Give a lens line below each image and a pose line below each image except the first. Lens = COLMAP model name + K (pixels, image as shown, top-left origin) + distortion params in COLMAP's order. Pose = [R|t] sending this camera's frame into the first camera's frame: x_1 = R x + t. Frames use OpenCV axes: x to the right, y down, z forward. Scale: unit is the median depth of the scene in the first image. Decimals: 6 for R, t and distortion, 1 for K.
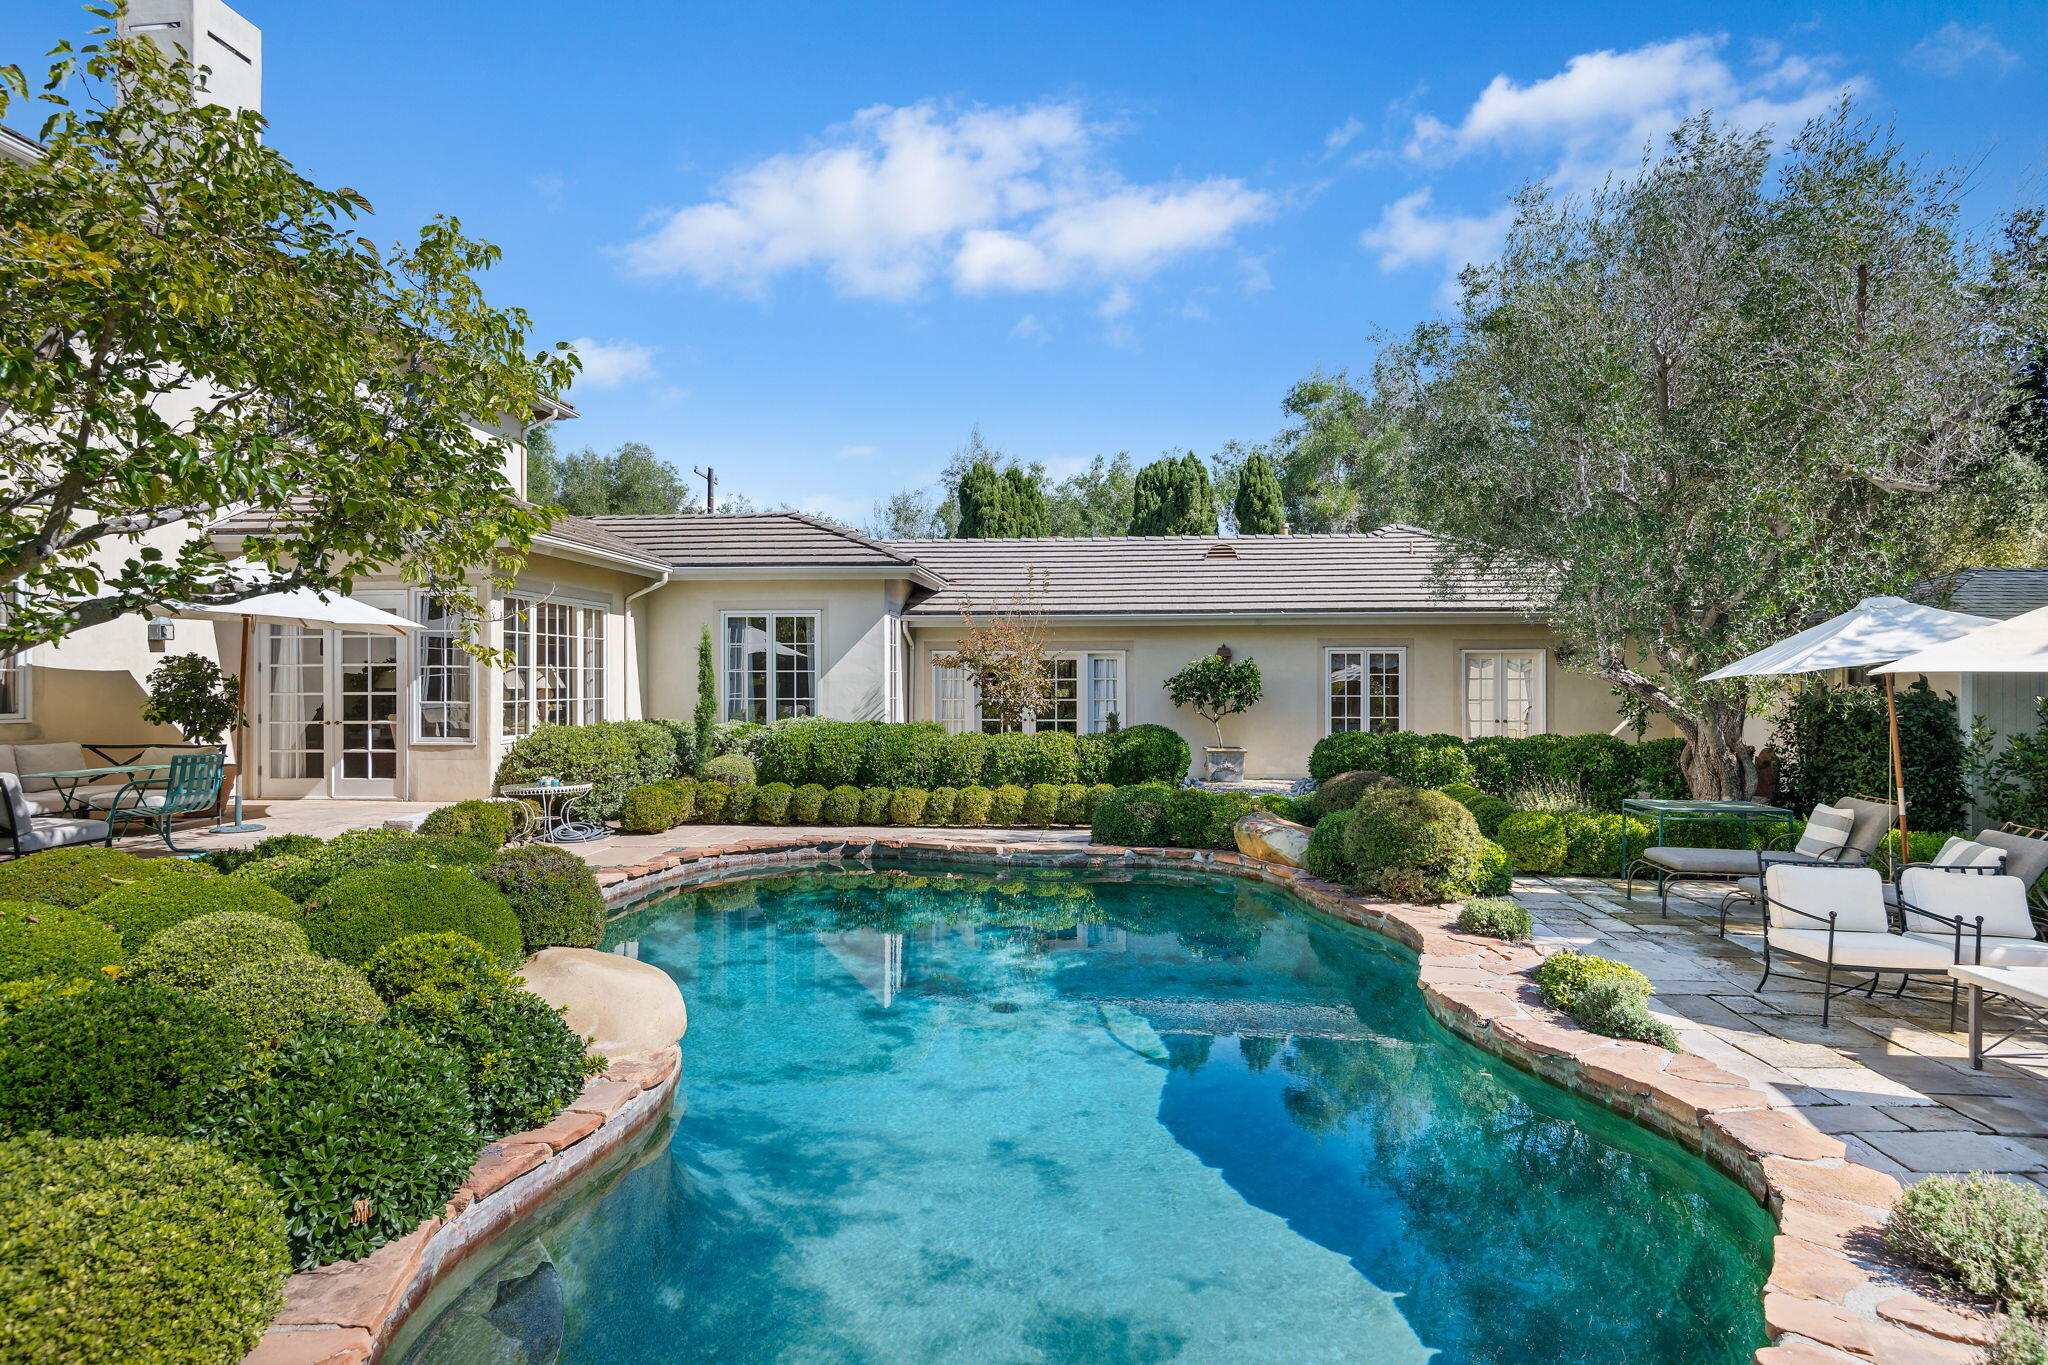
lens RADIAL K [[1060.4, 0, 1021.1], [0, 1060.4, 679.2], [0, 0, 1]] dist [0.003967, 0.000807]
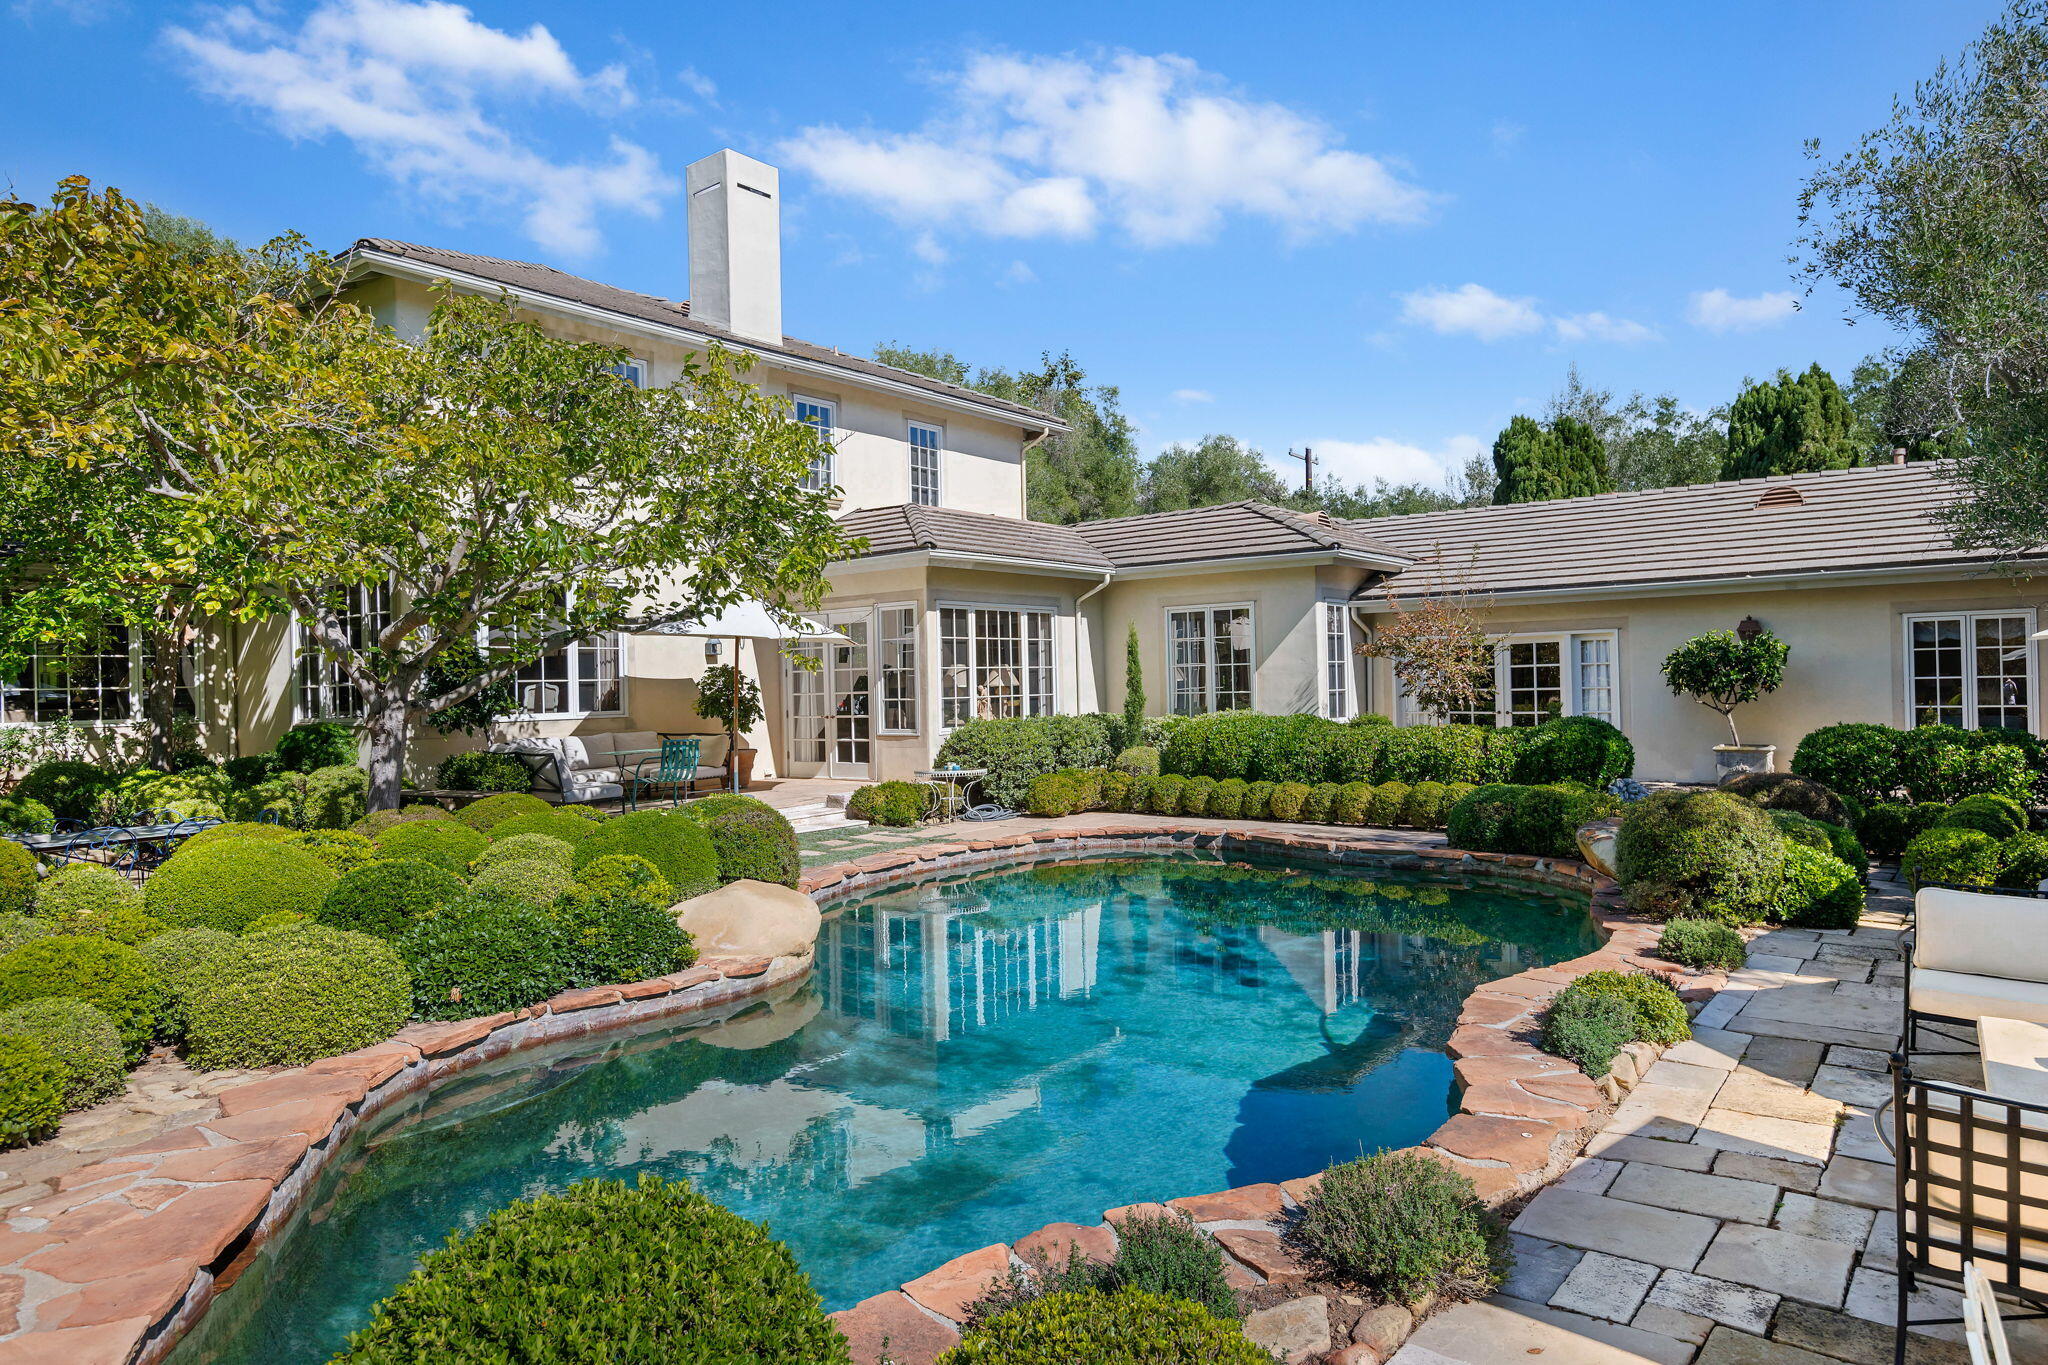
lens RADIAL K [[1143.7, 0, 1028.9], [0, 1143.7, 683.8], [0, 0, 1]] dist [0.000099, -0.000928]
pose [[0.857721, -0.018230, -0.513792, 0.227381], [0.023611, 0.999713, 0.003946, 0.002429], [0.513573, -0.015516, 0.857906, -0.020519]]
